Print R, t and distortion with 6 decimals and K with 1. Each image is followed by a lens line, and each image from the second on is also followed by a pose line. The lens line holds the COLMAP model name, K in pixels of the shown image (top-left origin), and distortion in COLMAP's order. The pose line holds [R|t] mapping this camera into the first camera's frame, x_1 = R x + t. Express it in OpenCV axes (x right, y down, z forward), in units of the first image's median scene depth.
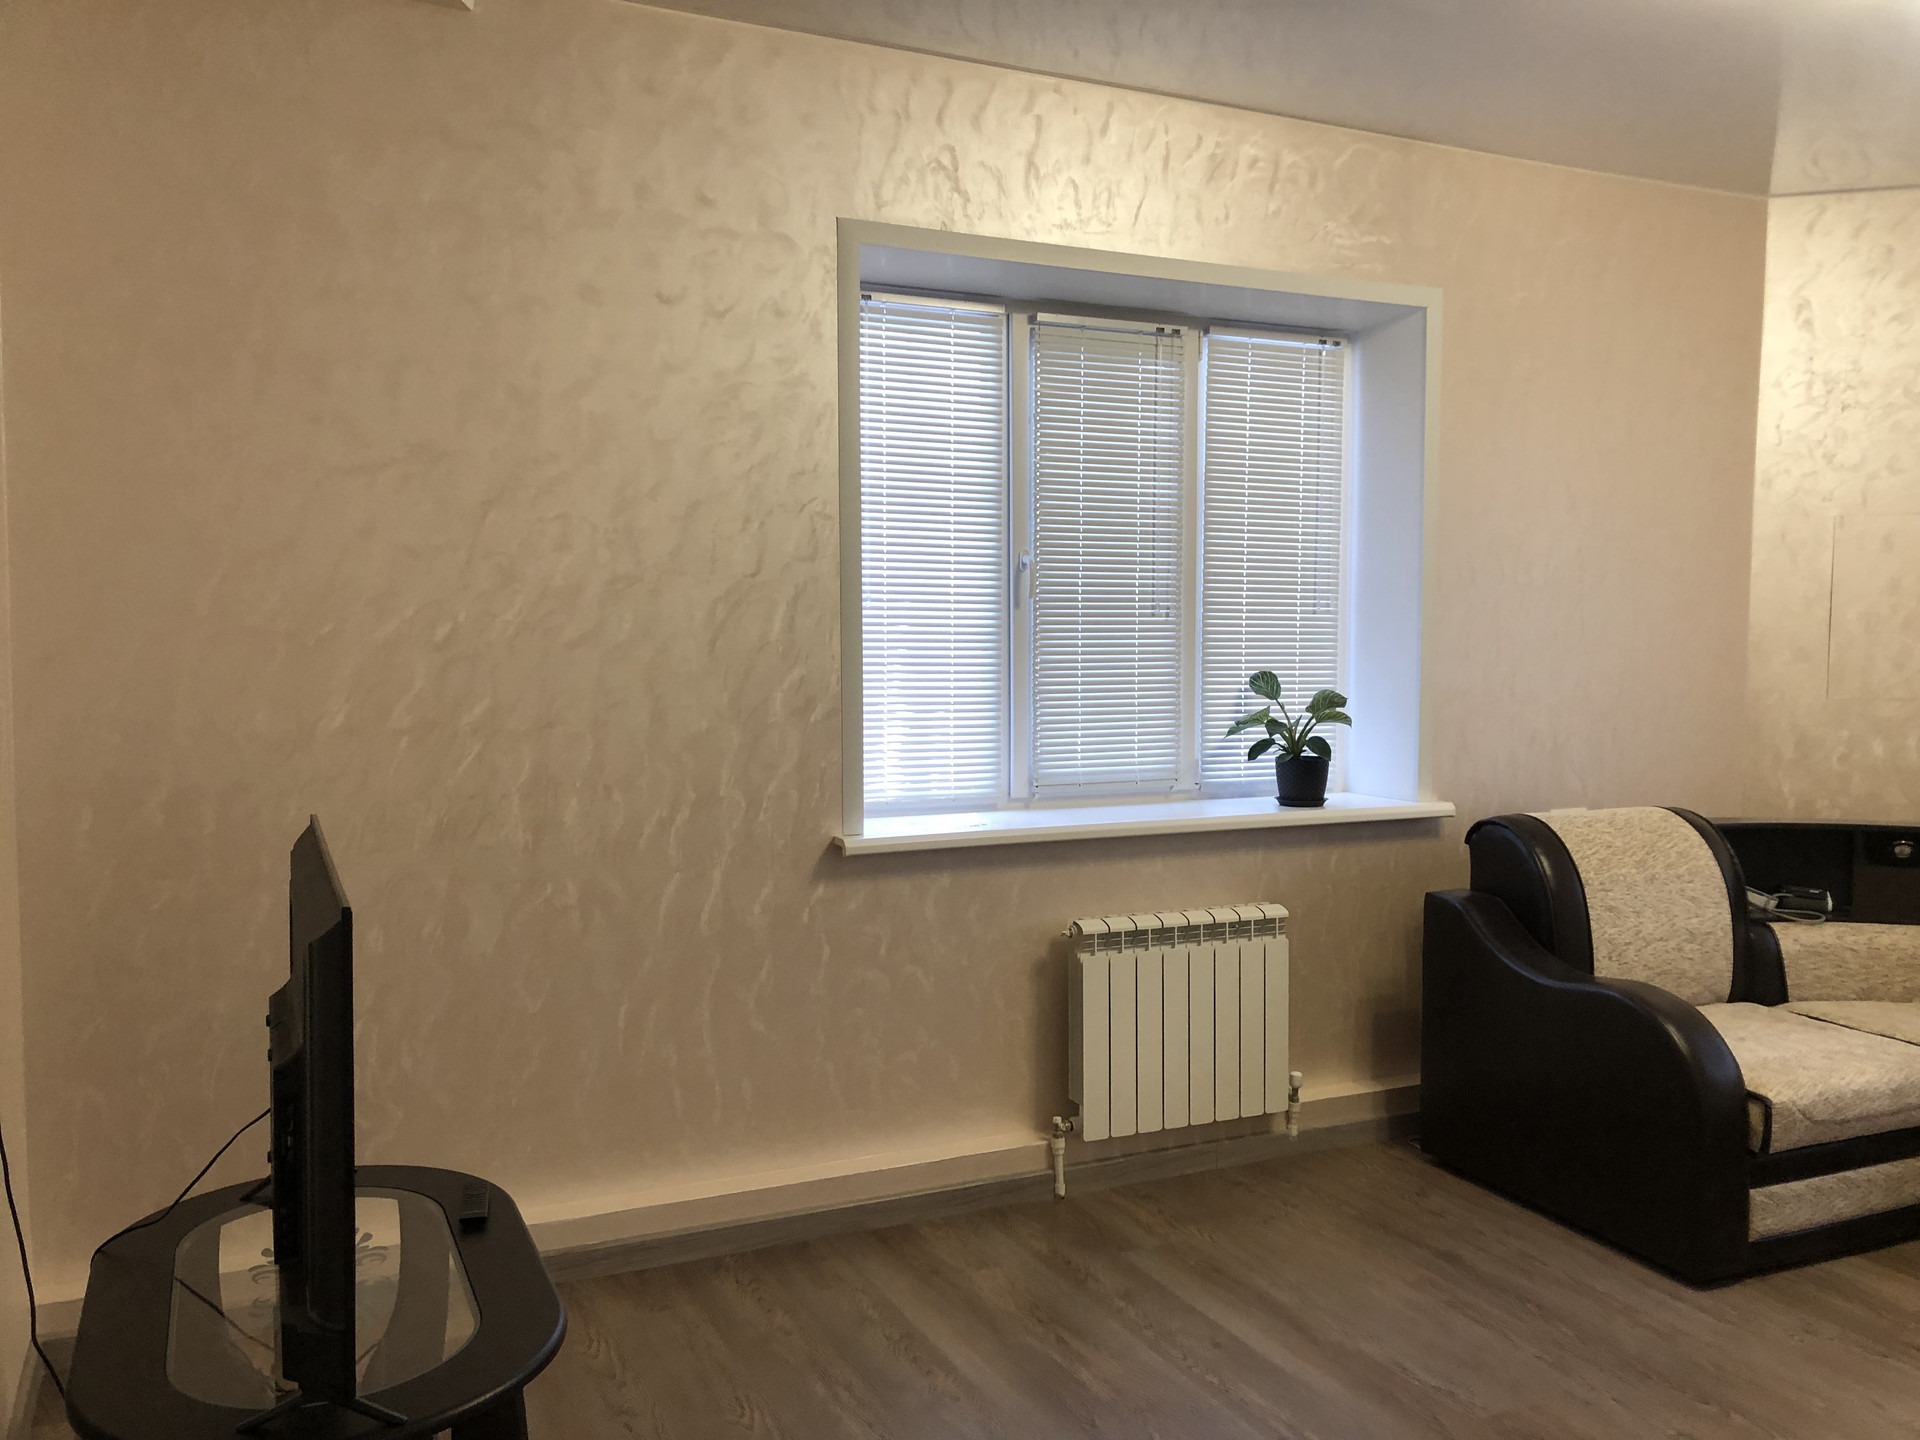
lens RADIAL K [[1587.0, 0, 966.2], [0, 1587.0, 742.7], [0, 0, 1]] dist [0.050138, -0.046592]
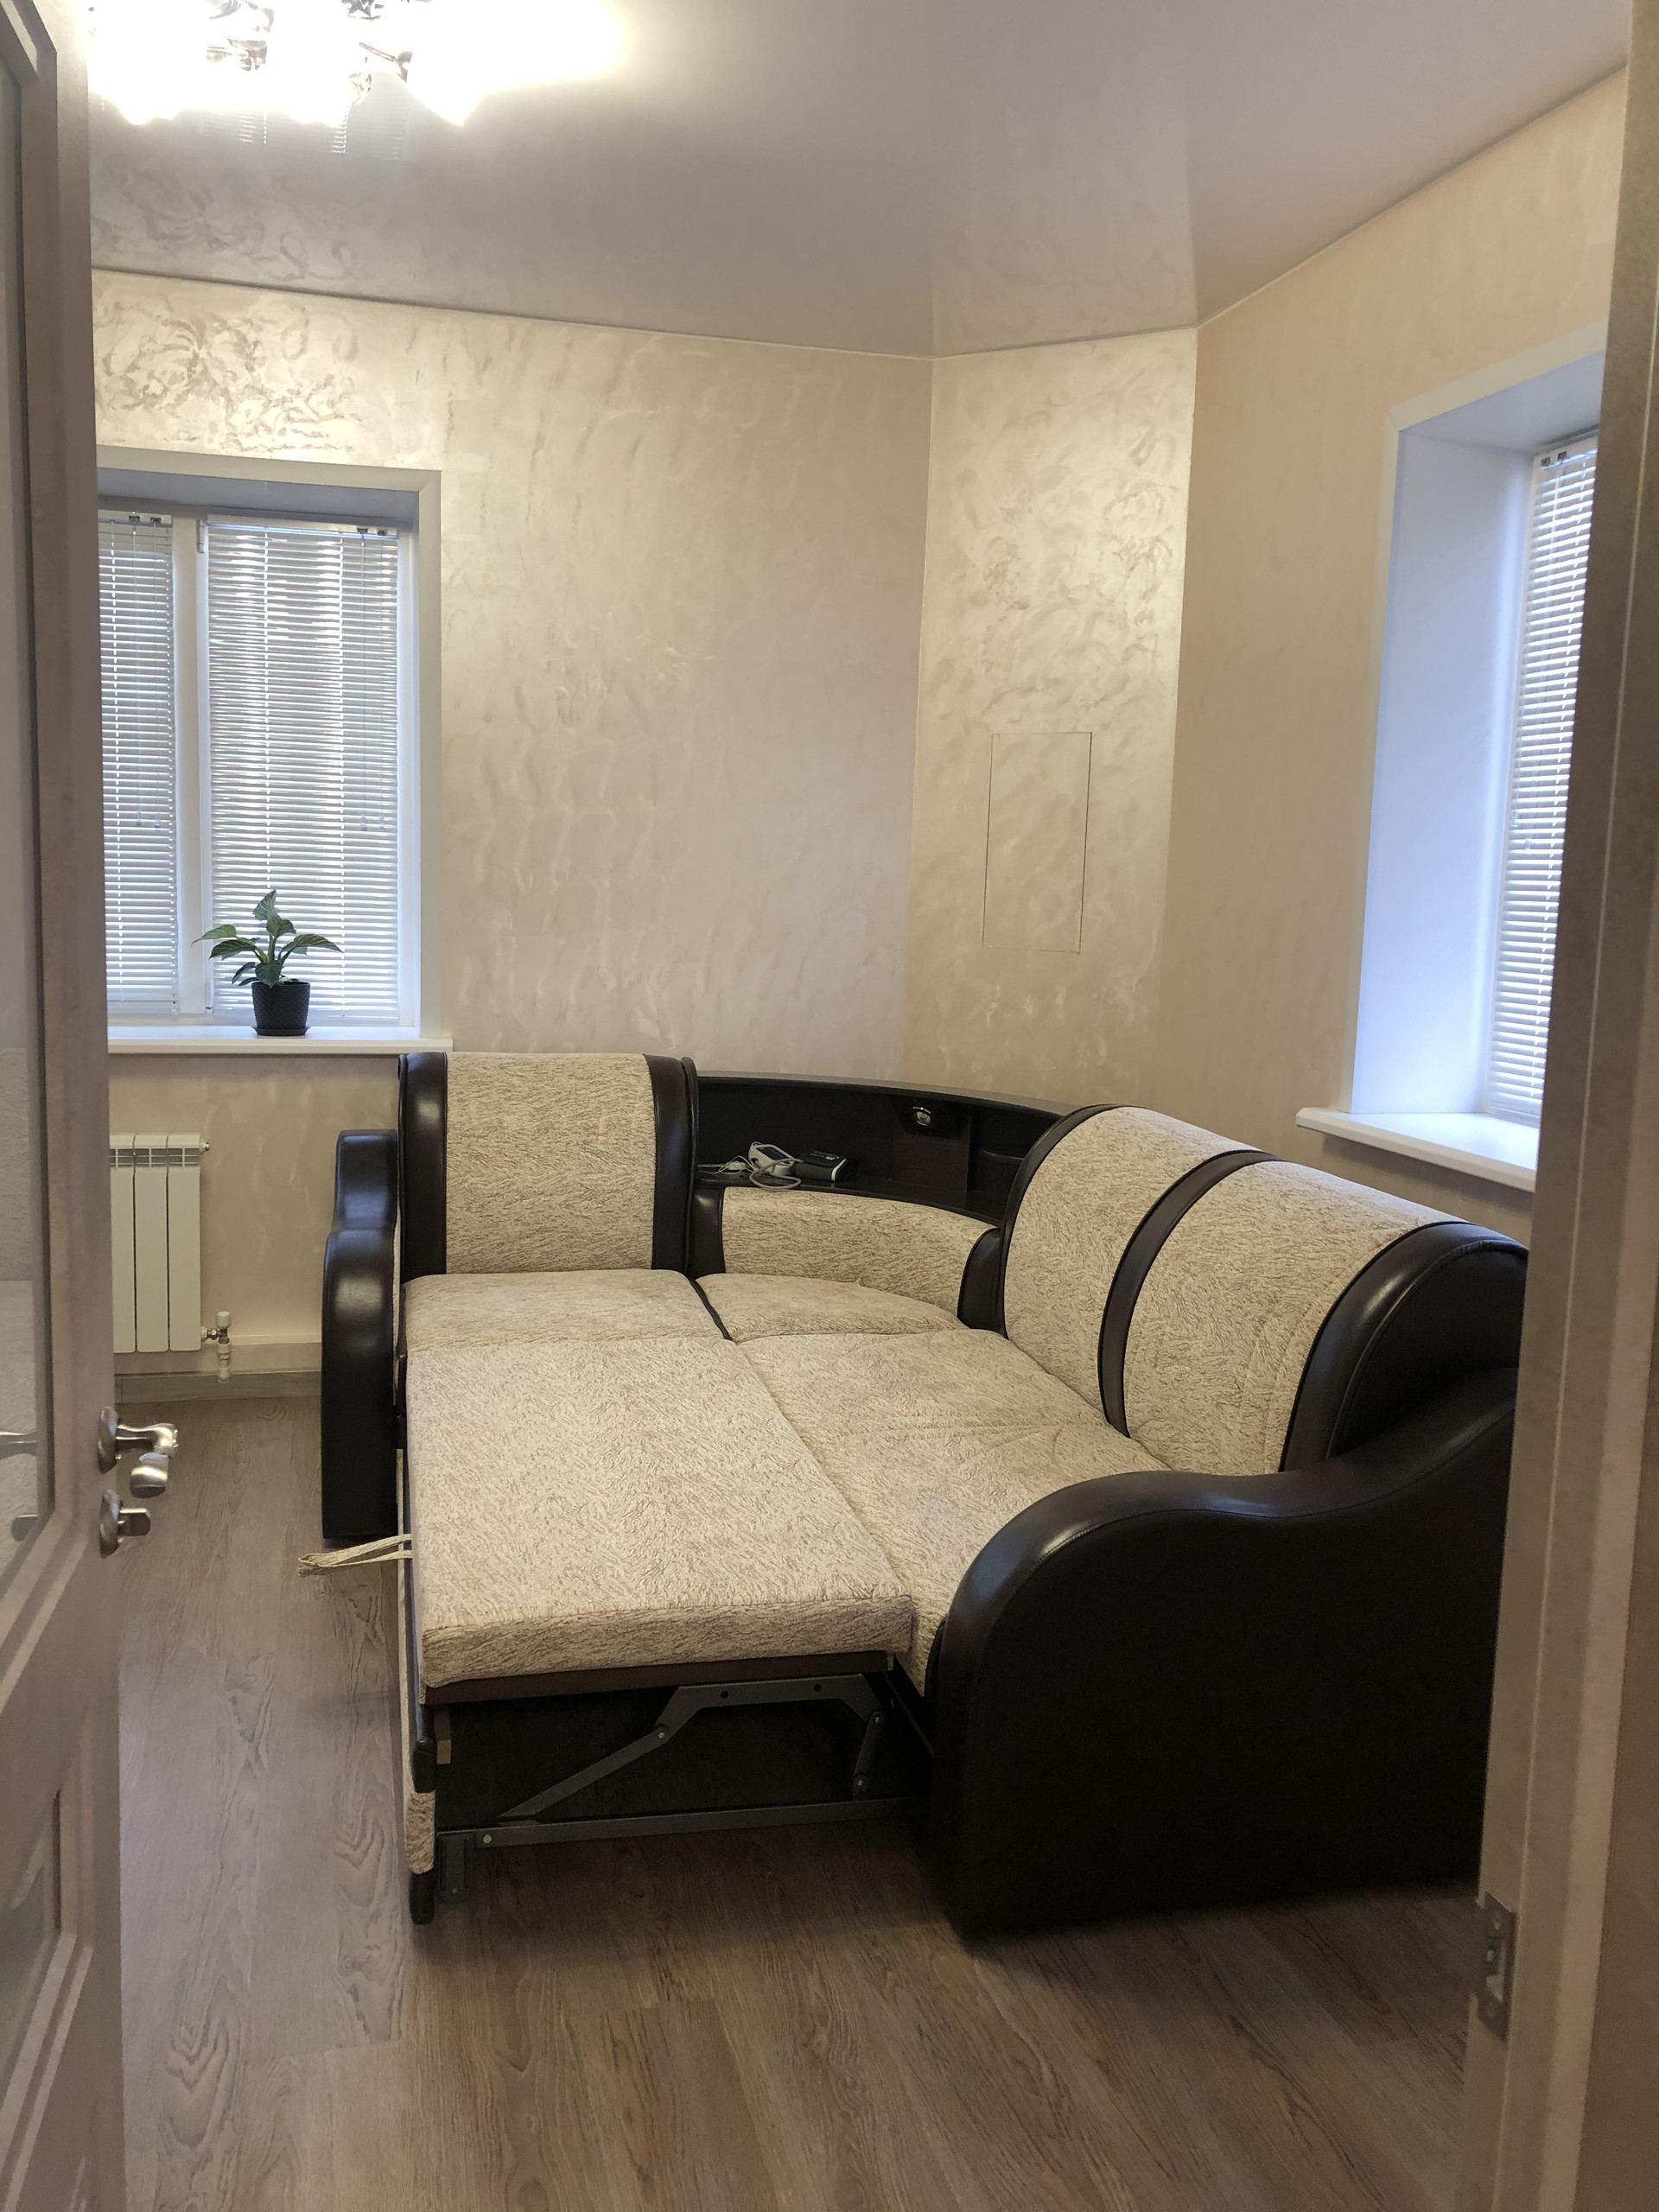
lens RADIAL K [[1828.4, 0, 841.7], [0, 1828.4, 1099.2], [0, 0, 1]] dist [0.050138, -0.046592]
pose [[0.978001, 0.053048, -0.201740, 0.775287], [-0.041631, 0.997304, 0.060422, -0.001797], [0.204402, -0.050694, 0.977574, 0.008797]]
